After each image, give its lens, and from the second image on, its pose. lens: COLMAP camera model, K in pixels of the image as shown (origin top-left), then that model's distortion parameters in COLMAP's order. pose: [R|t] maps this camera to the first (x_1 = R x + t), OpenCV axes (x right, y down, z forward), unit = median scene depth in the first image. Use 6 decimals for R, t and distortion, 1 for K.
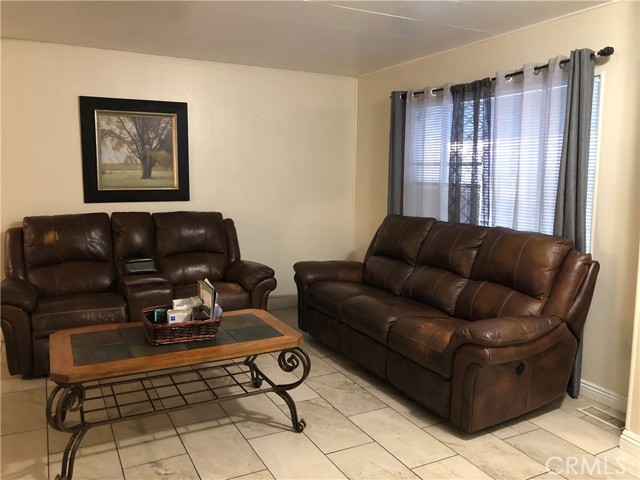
lens RADIAL K [[519.6, 0, 320.4], [0, 519.6, 235.7], [0, 0, 1]] dist [0.015063, 0.008597]
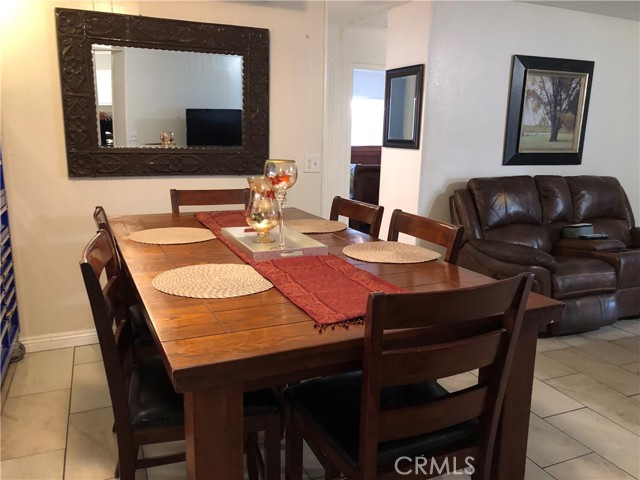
lens RADIAL K [[519.6, 0, 318.2], [0, 519.6, 243.4], [0, 0, 1]] dist [0.015063, 0.008597]
pose [[0.996176, 0.030996, -0.081684, -0.702973], [-0.024168, 0.996232, 0.083294, 0.011287], [0.083958, -0.081001, 0.993172, -0.030233]]
